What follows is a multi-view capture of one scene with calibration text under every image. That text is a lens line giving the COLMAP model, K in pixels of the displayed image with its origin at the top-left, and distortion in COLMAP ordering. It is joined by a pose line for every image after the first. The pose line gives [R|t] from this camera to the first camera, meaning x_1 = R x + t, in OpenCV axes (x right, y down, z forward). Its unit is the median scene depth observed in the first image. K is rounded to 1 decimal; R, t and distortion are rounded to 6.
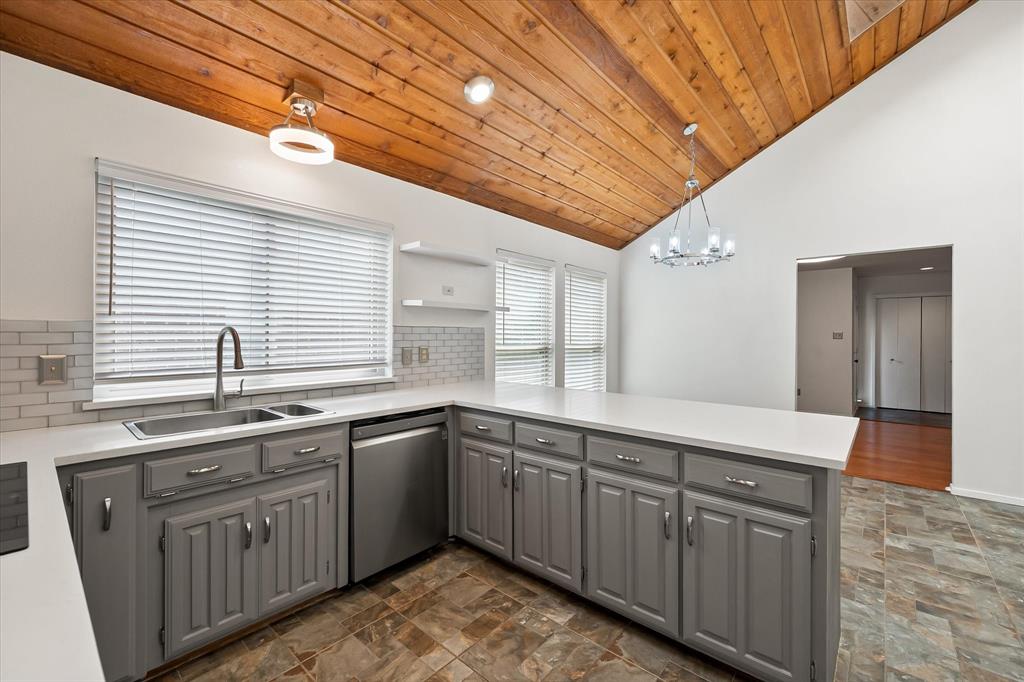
lens RADIAL K [[417.9, 0, 535.0], [0, 417.9, 336.7], [0, 0, 1]] dist [0.000342, -0.000160]
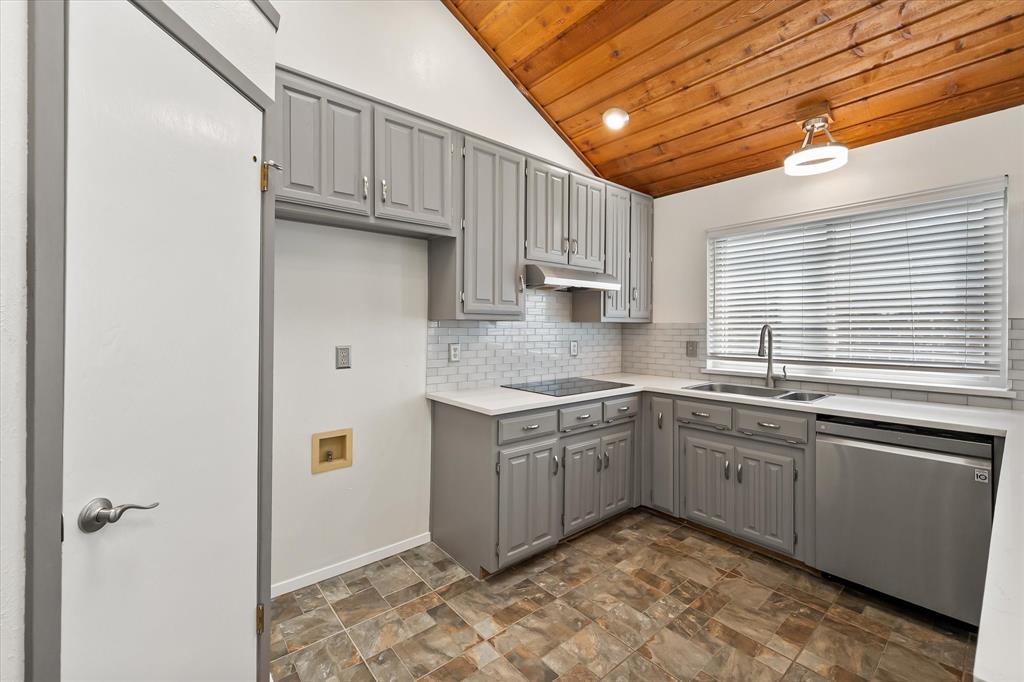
lens RADIAL K [[447.5, 0, 512.5], [0, 447.5, 331.6], [0, 0, 1]] dist [0.000838, 0.000001]
pose [[-0.166224, 0.005042, -0.986075, 0.830214], [-0.004879, 0.999970, 0.005935, -0.006804], [0.986076, 0.005798, -0.166195, 0.454019]]
